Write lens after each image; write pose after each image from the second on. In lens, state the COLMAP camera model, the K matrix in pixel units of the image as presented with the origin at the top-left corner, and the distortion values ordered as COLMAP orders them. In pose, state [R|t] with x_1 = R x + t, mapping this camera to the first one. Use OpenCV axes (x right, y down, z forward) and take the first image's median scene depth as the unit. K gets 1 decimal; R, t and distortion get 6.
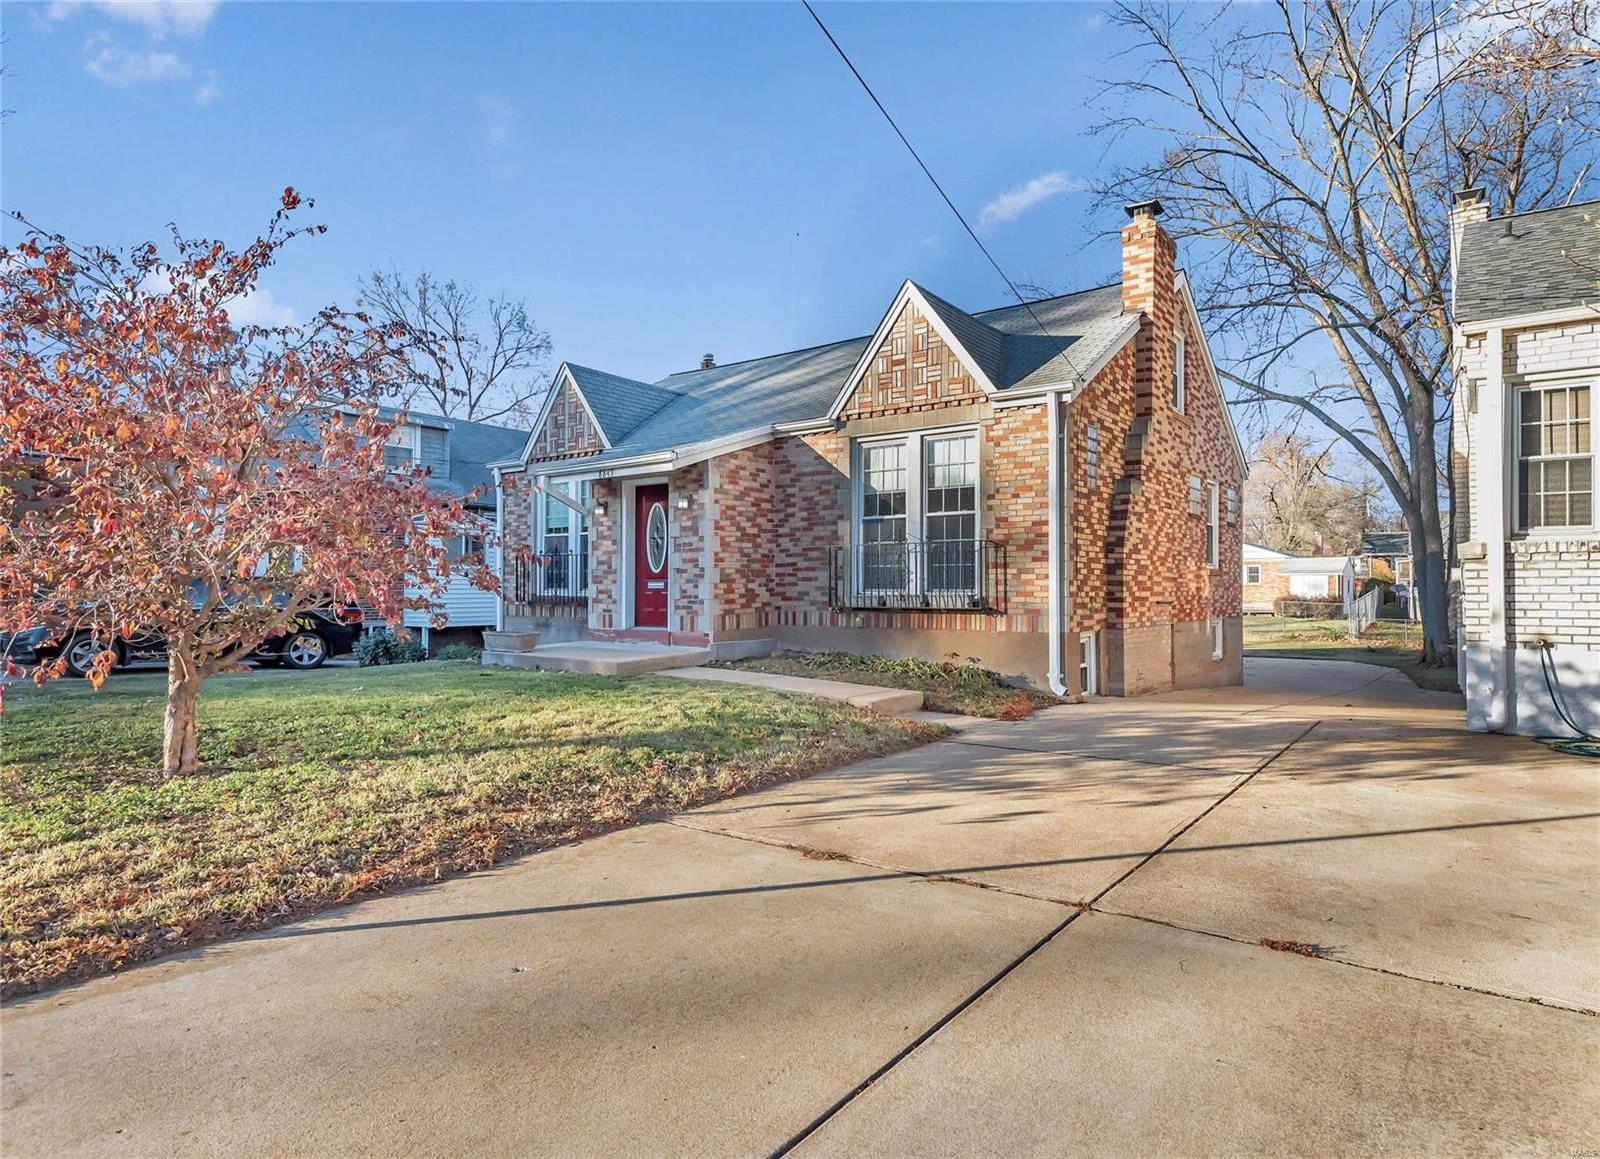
lens RADIAL K [[909.9, 0, 800.0], [0, 909.9, 579.5], [0, 0, 1]] dist [0.001961, 0.000322]
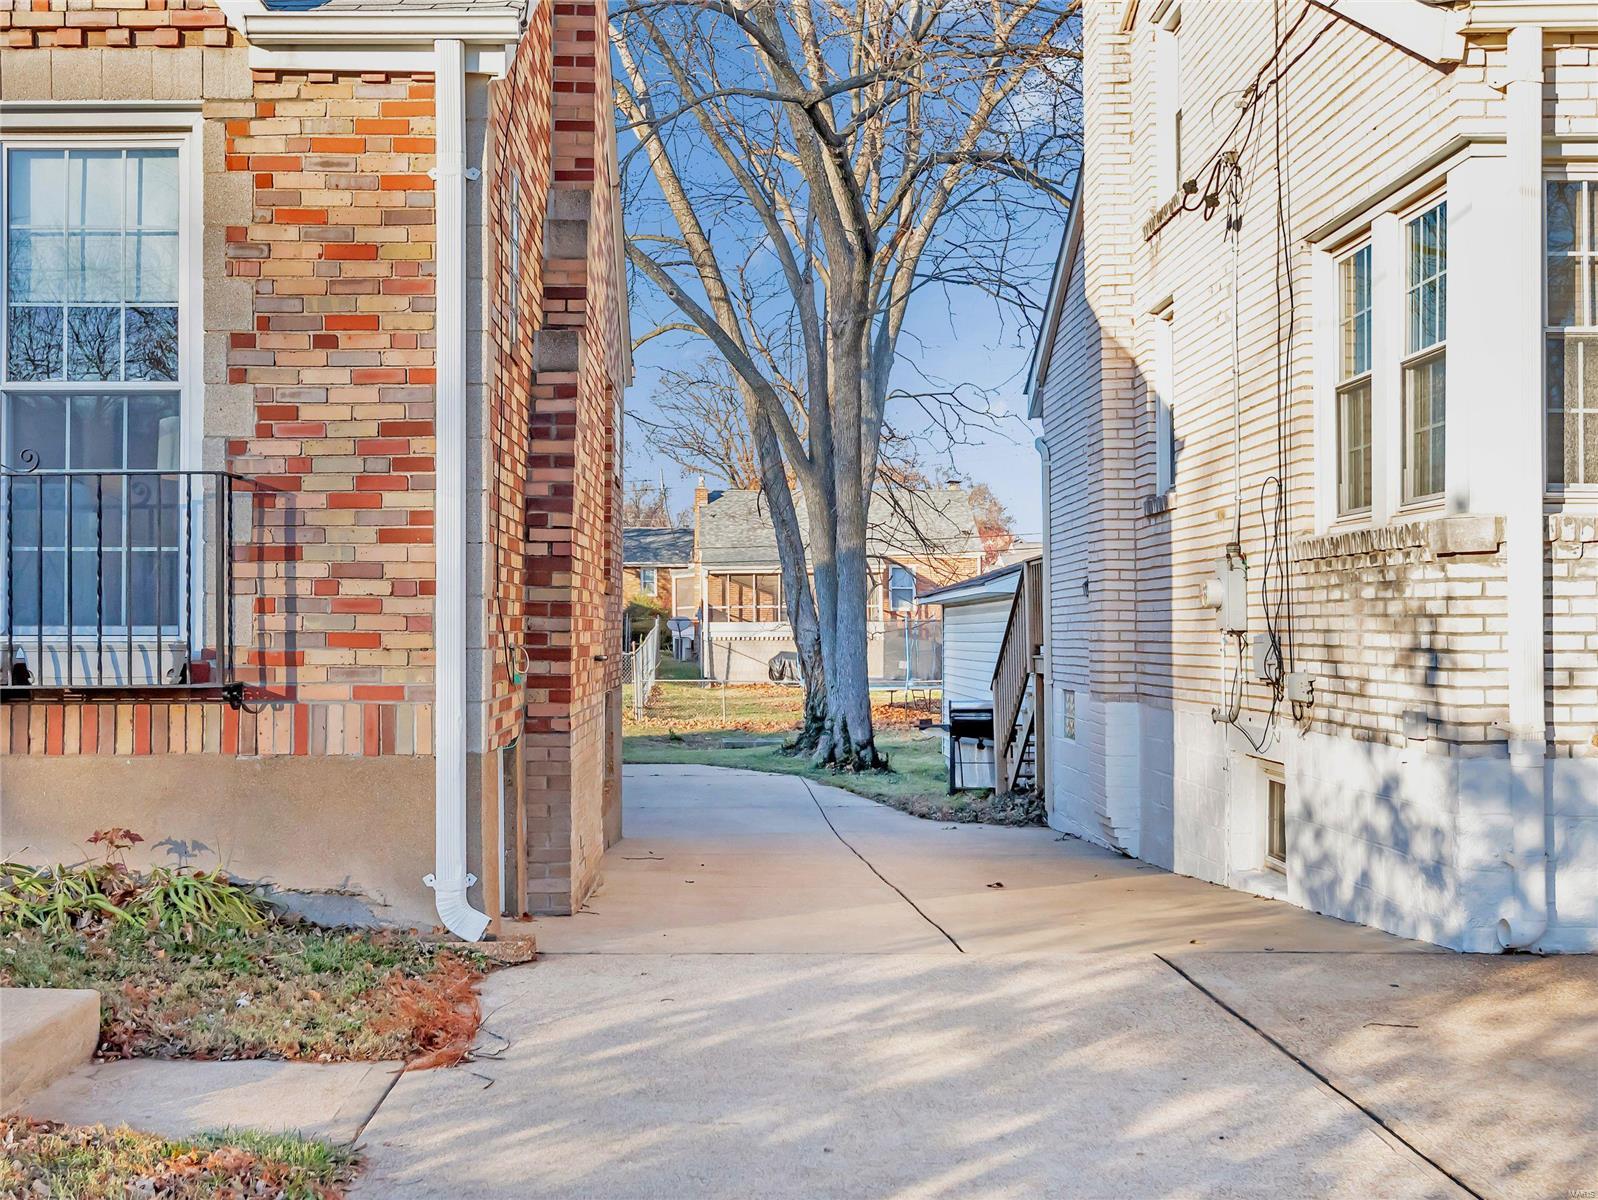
lens RADIAL K [[1896.8, 0, 799.0], [0, 1896.8, 600.0], [0, 0, 1]] dist [0.014985, 0.044679]
pose [[0.789144, 0.006773, 0.614171, -0.046653], [-0.004523, 0.999976, -0.005216, 0.003960], [-0.614192, 0.001338, 0.789156, 0.328355]]
